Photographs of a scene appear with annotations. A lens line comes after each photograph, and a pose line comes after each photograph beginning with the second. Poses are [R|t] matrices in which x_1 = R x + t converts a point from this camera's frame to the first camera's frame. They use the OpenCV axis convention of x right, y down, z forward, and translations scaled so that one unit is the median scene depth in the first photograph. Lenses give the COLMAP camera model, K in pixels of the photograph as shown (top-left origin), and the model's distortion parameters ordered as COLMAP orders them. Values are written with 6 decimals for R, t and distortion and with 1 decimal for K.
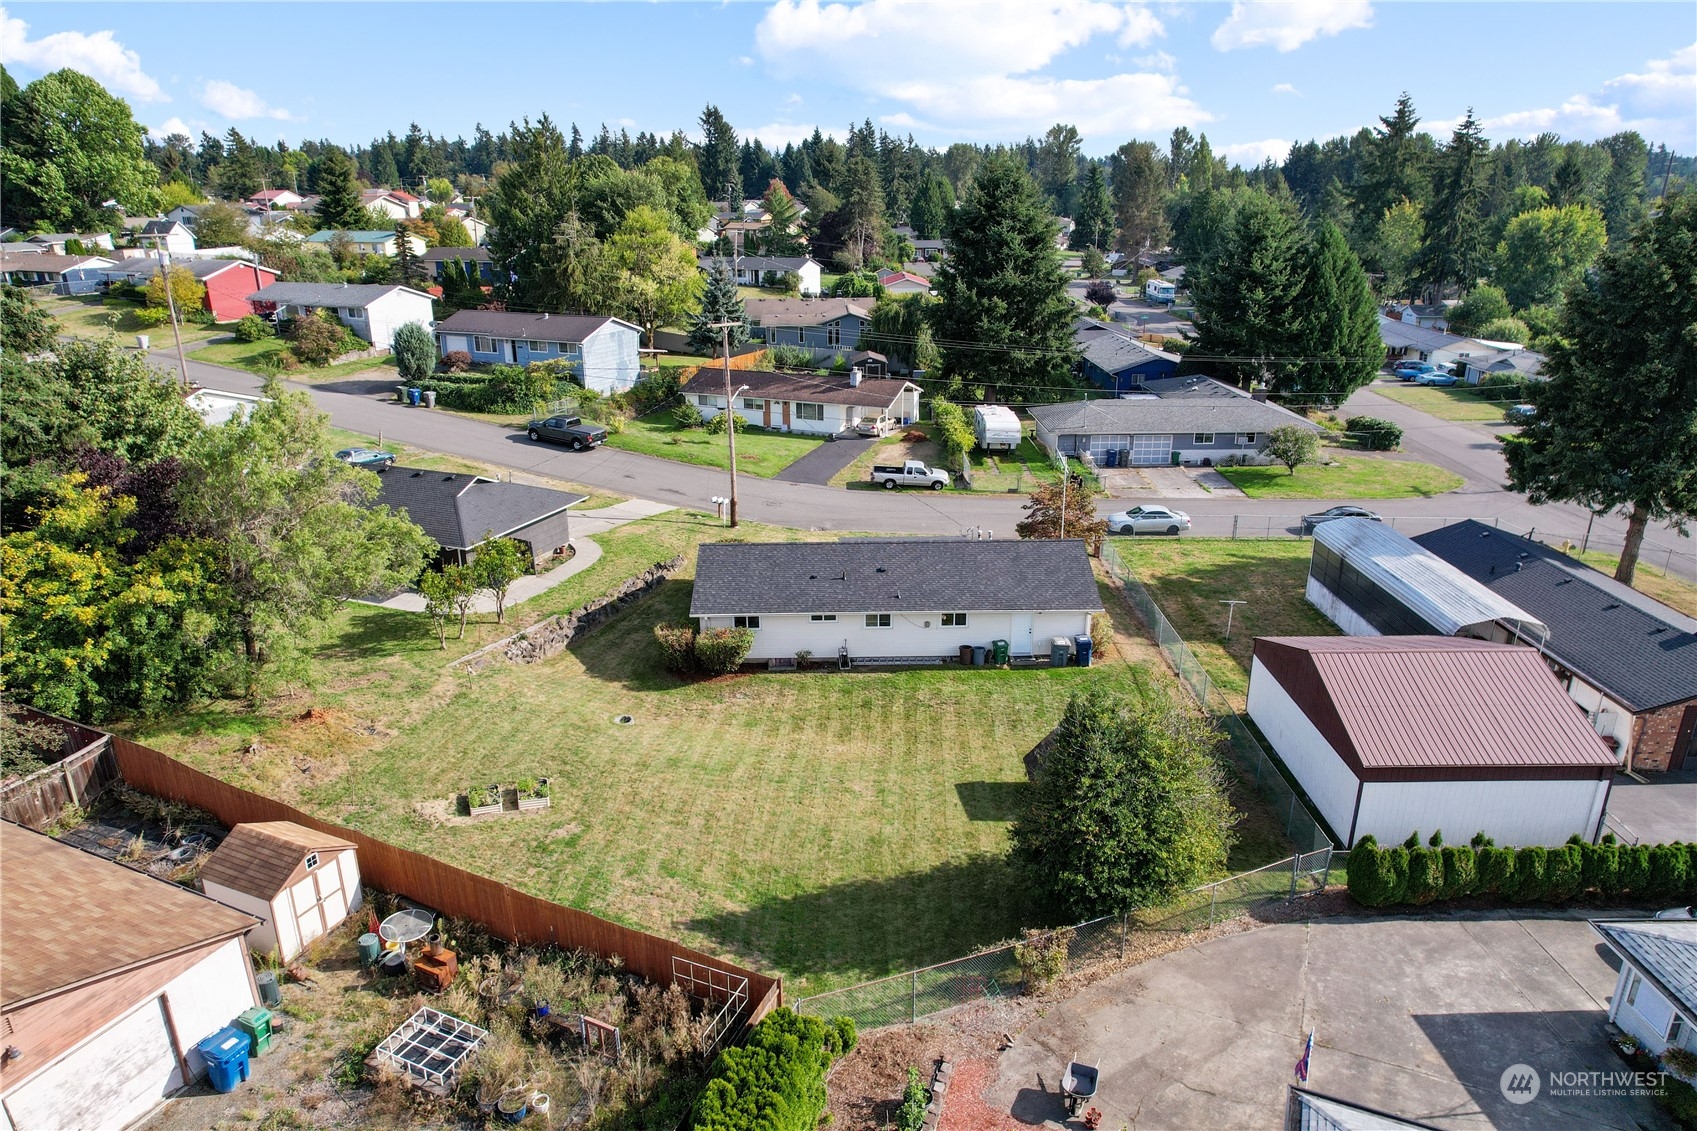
lens RADIAL K [[1059.4, 0, 848.5], [0, 1059.4, 565.5], [0, 0, 1]] dist [-0.030441, 0.003148]
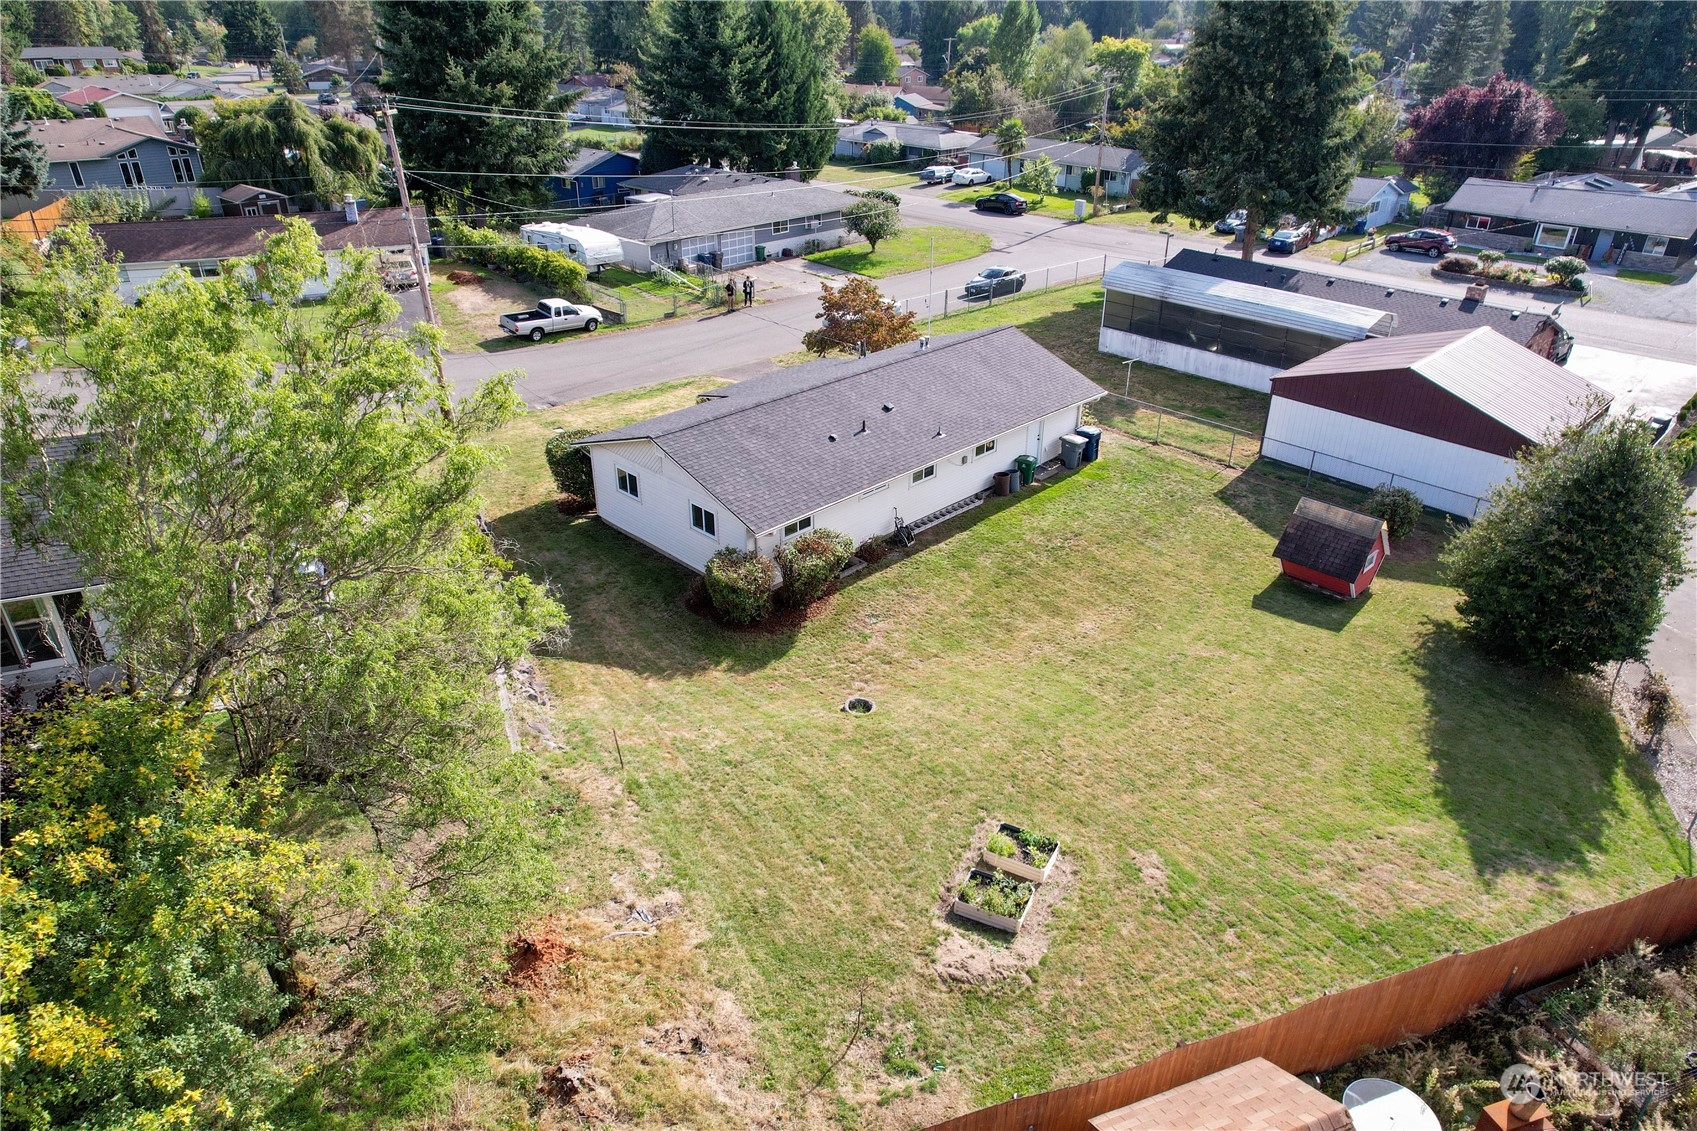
lens RADIAL K [[1059.4, 0, 848.5], [0, 1059.4, 565.5], [0, 0, 1]] dist [-0.030441, 0.003148]
pose [[0.723168, -0.320760, 0.611671, -0.315627], [0.219869, 0.946459, 0.236375, -0.049875], [-0.654741, -0.036451, 0.754974, 0.275458]]
